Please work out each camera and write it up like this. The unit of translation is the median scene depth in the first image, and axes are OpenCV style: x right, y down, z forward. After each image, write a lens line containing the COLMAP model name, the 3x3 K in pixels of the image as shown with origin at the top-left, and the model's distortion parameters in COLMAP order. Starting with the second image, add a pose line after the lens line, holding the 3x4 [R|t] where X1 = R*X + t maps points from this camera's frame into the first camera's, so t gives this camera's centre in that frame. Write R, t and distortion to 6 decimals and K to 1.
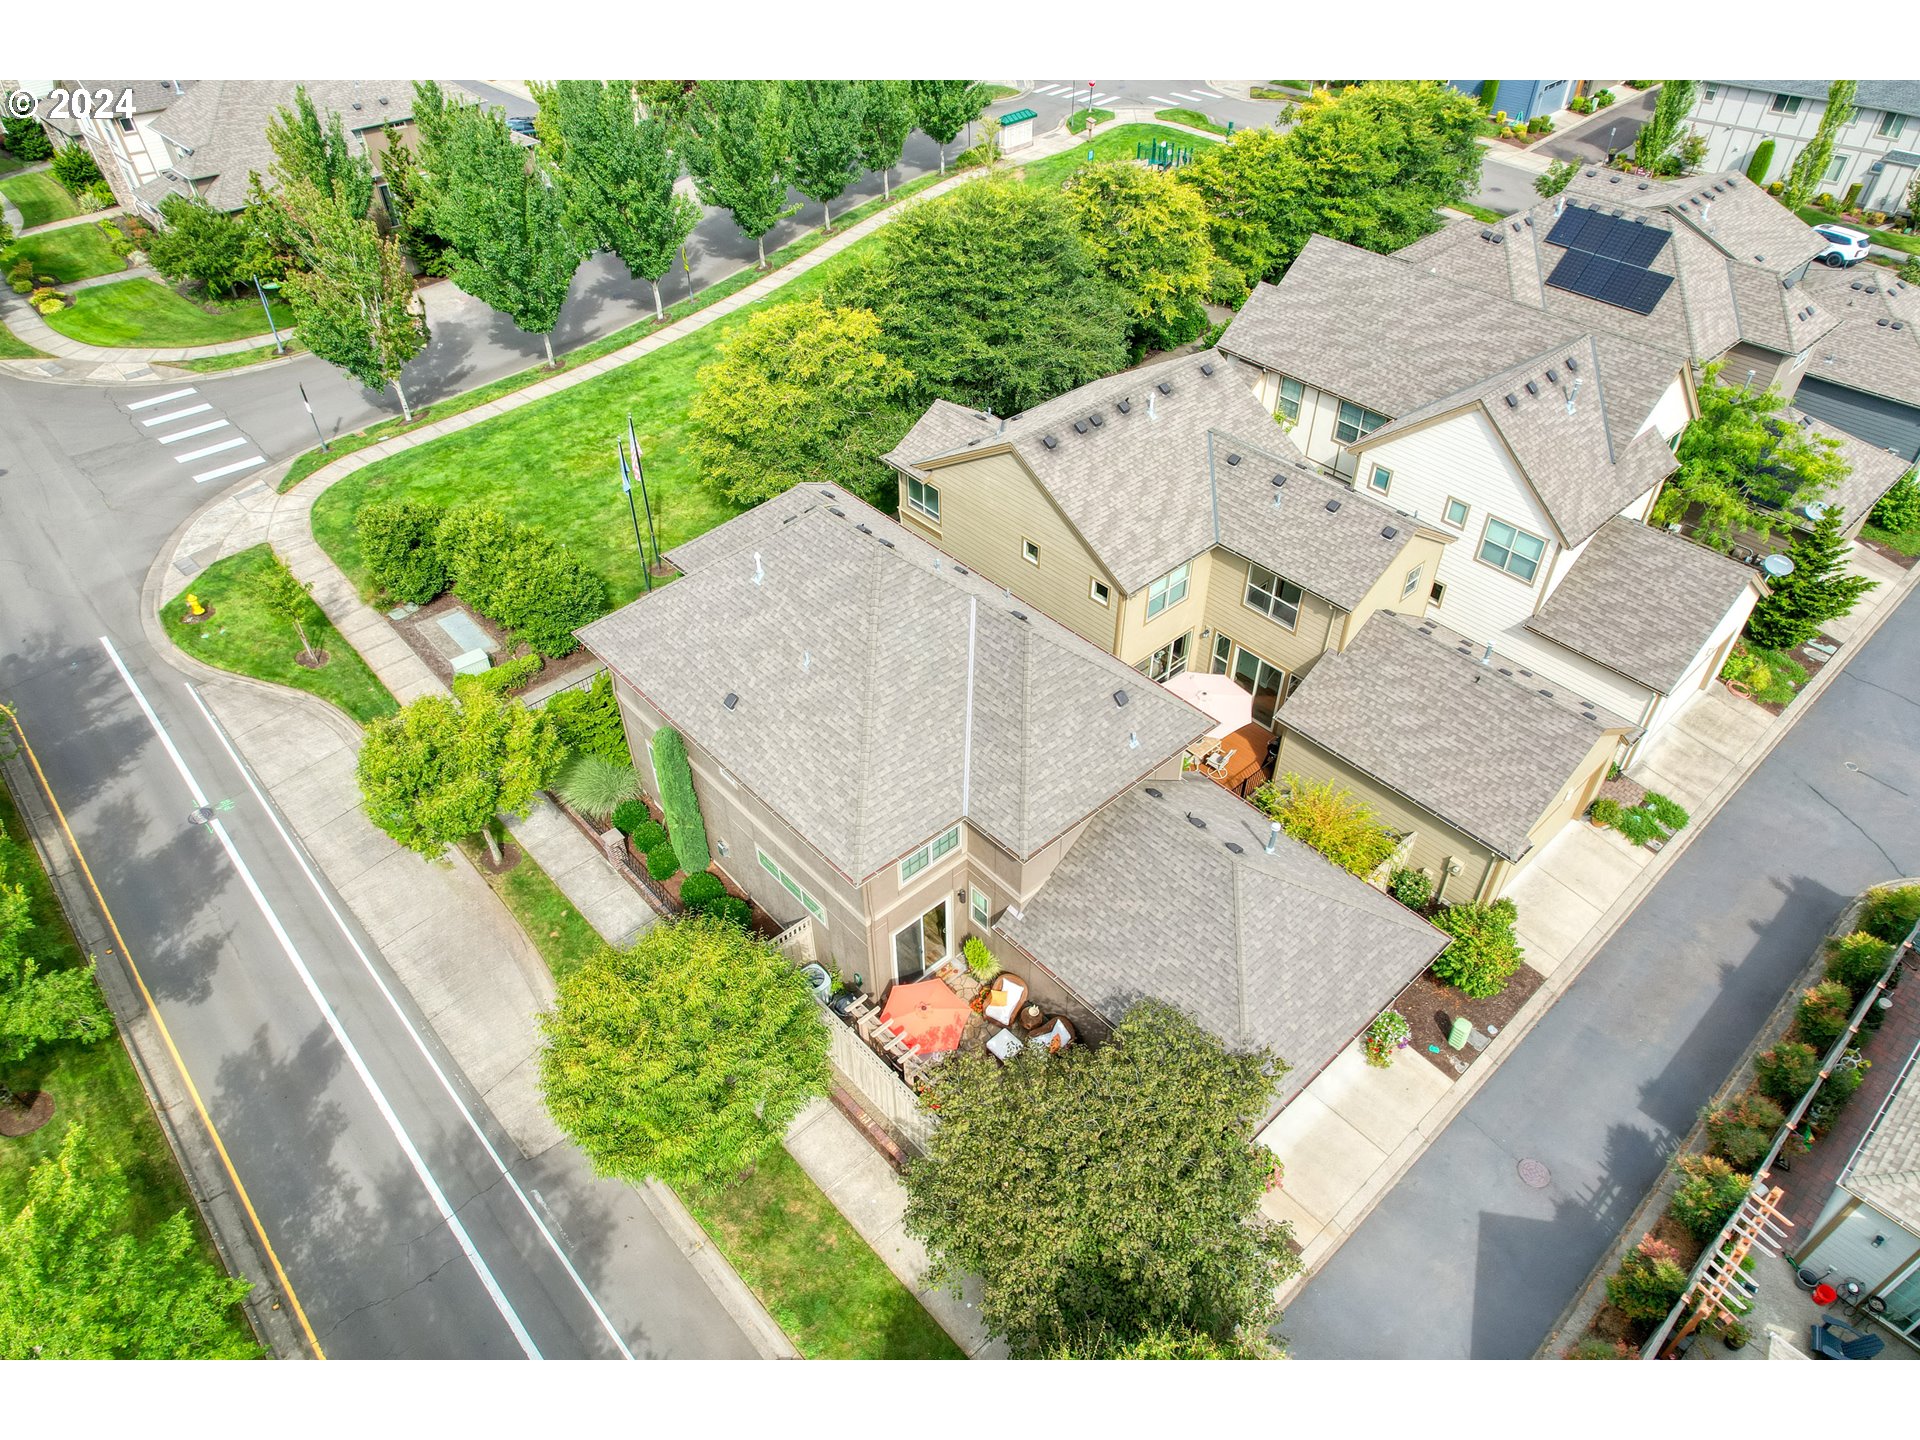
lens RADIAL K [[1219.9, 0, 991.7], [0, 1219.9, 721.8], [0, 0, 1]] dist [-0.083899, 0.076974]
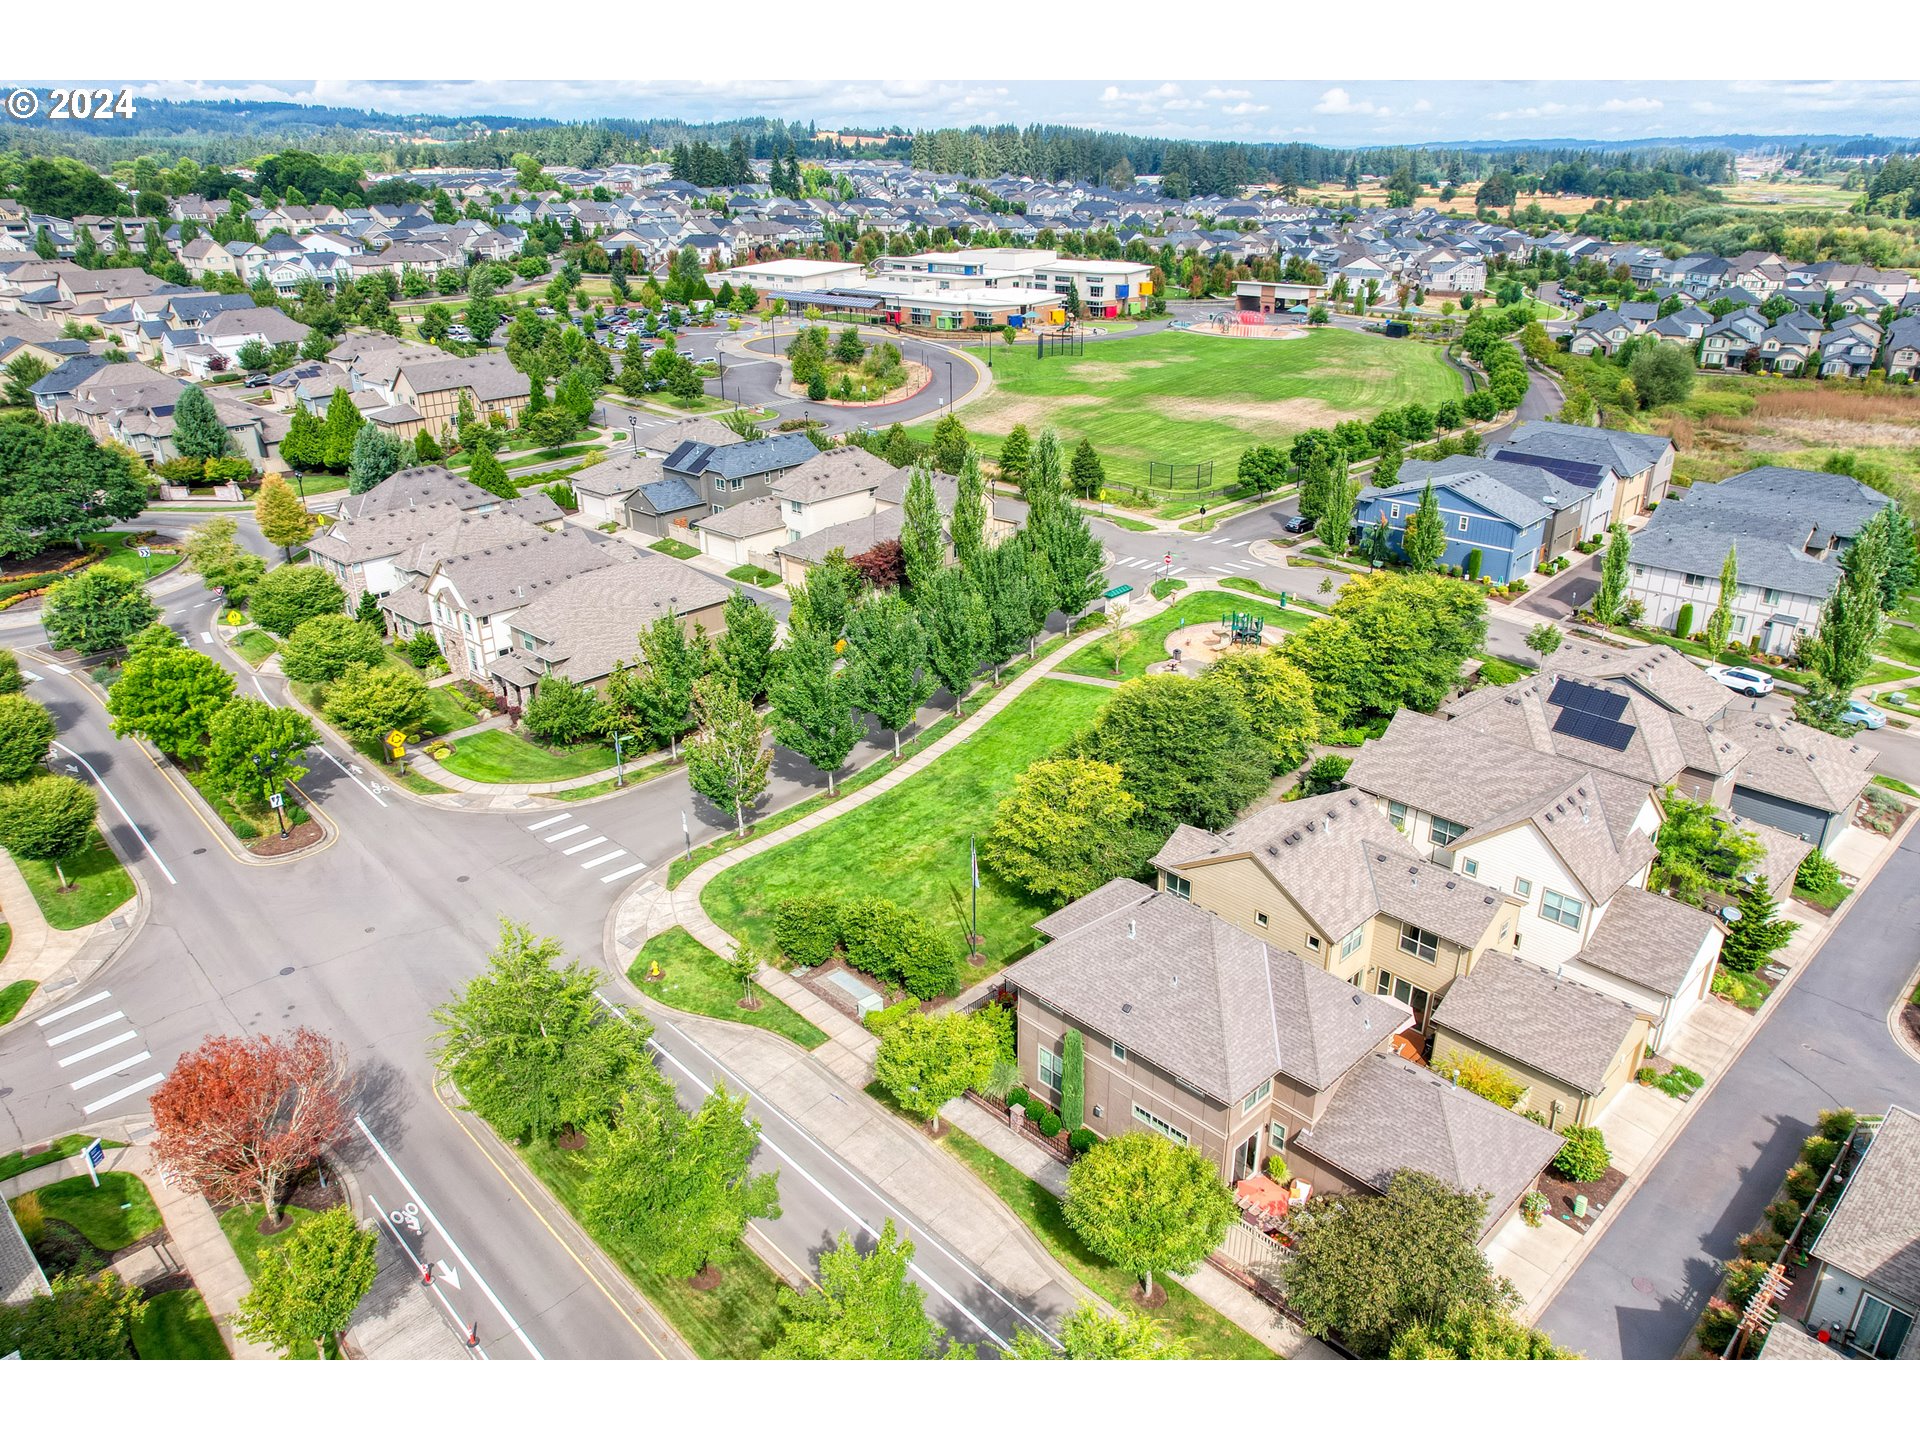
lens RADIAL K [[1281.9, 0, 1008.5], [0, 1281.9, 719.9], [0, 0, 1]] dist [-0.079334, 0.071486]
pose [[0.999482, -0.016505, 0.027643, -0.281588], [0.024192, 0.951545, -0.306558, 0.093883], [-0.021244, 0.307068, 0.951451, -0.535963]]
